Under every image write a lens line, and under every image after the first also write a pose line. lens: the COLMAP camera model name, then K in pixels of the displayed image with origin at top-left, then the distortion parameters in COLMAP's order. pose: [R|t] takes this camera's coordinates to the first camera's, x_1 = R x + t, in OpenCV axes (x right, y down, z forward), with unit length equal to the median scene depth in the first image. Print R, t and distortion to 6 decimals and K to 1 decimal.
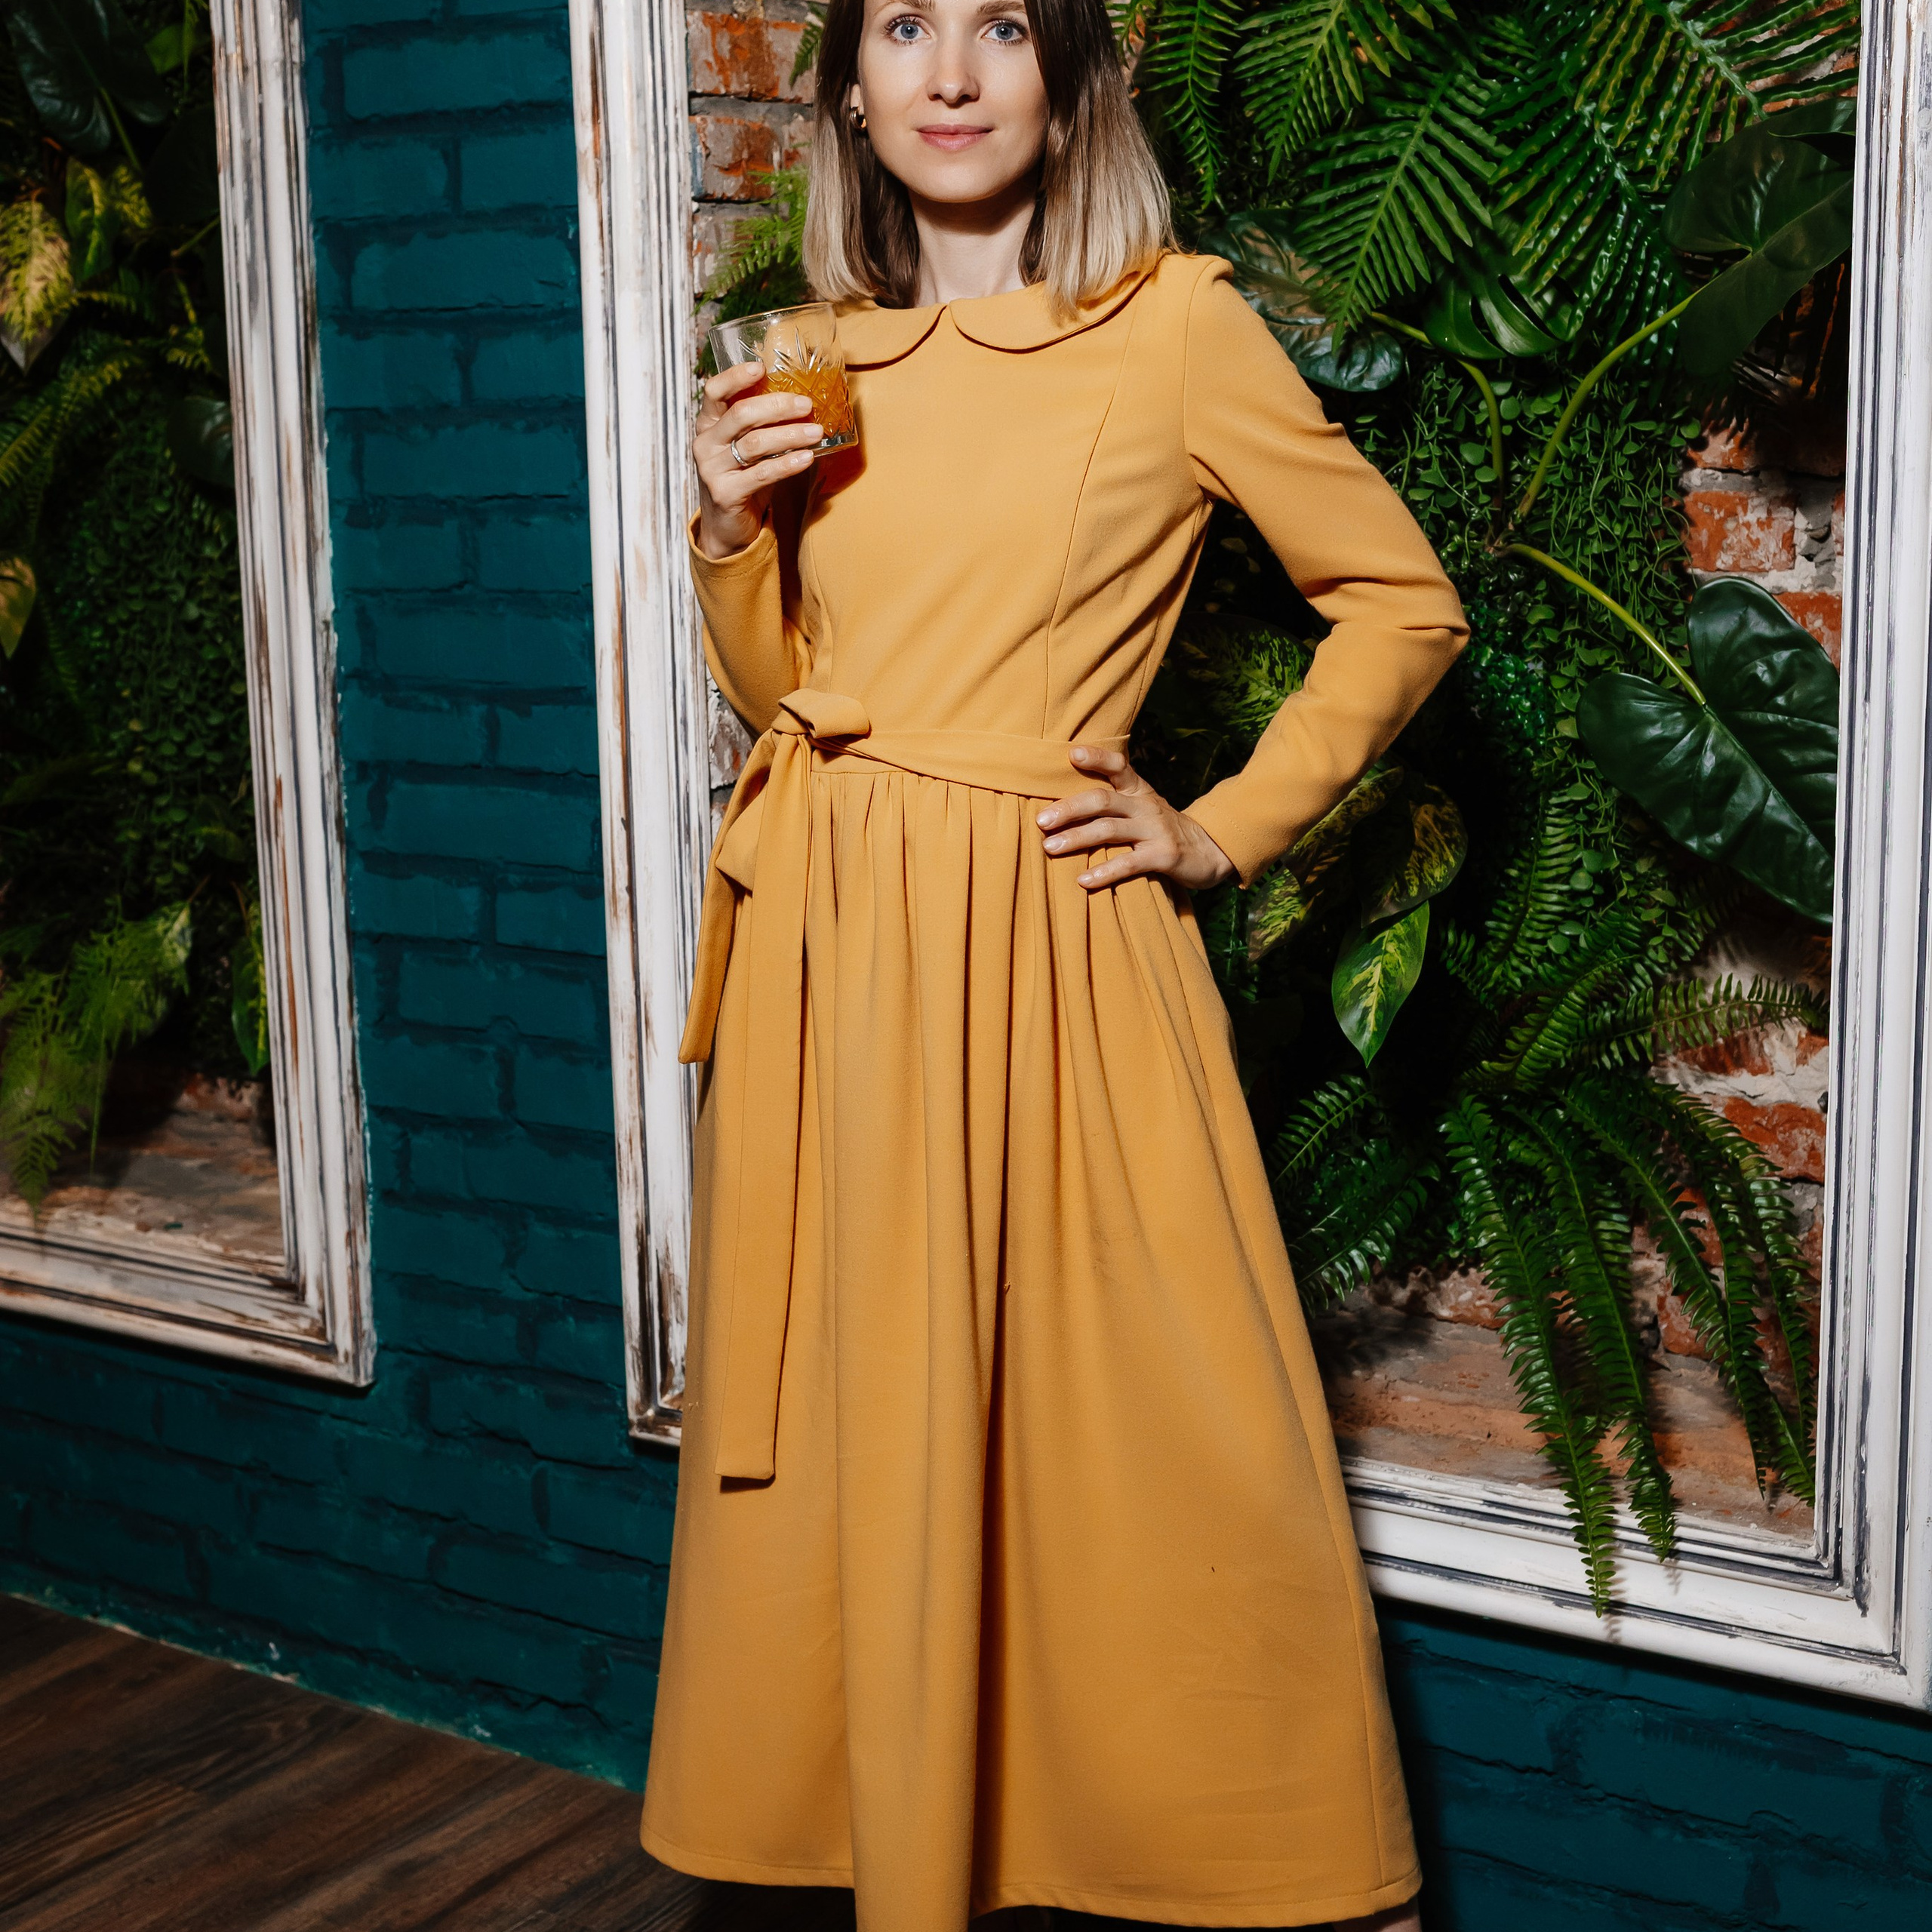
lens RADIAL K [[3178.8, 0, 966.0], [0, 3178.8, 966.0], [0, 0, 1]] dist [-0.002399, 0.041738]
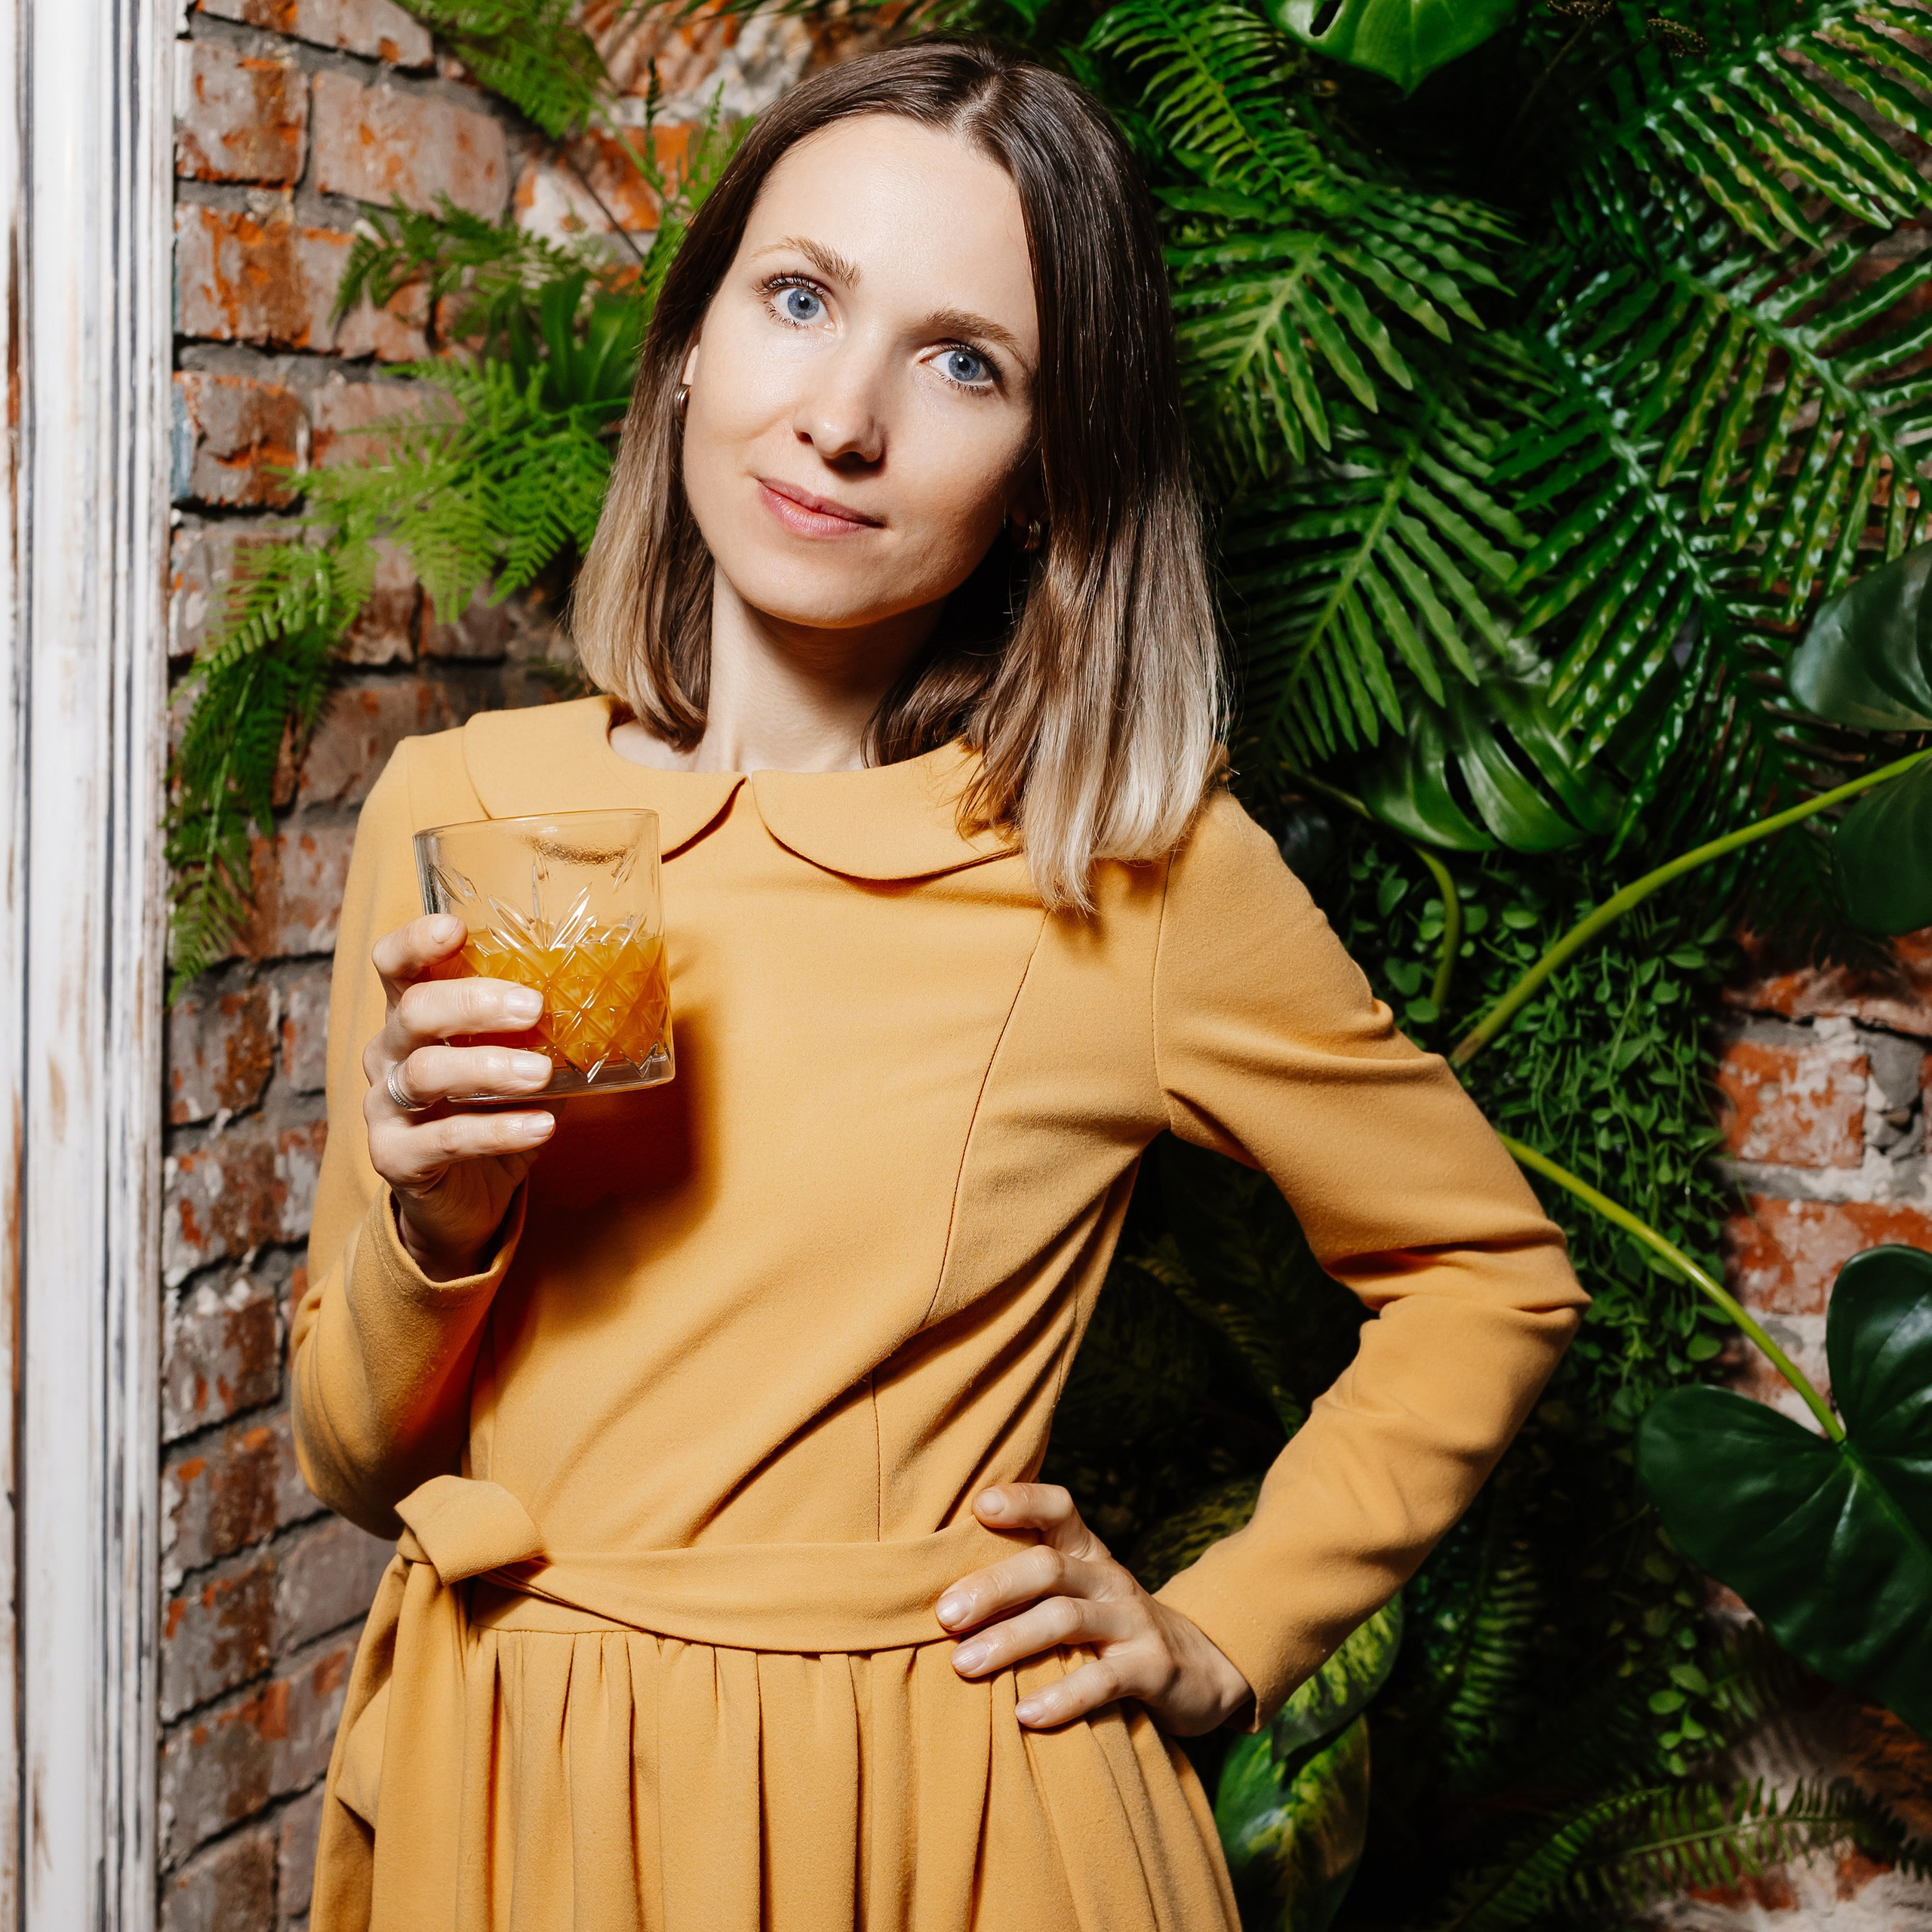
lens RADIAL K [[3186.1, 0, 966.0], [0, 3186.1, 966.0], [0, 0, 1]] dist [-0.035665, 0.064574]
pose [[0.977610, 0.033270, 0.207779, -0.061907], [-0.021143, 0.997955, -0.060317, -0.121331], [-0.209361, 0.054574, 0.976314, 0.382288]]
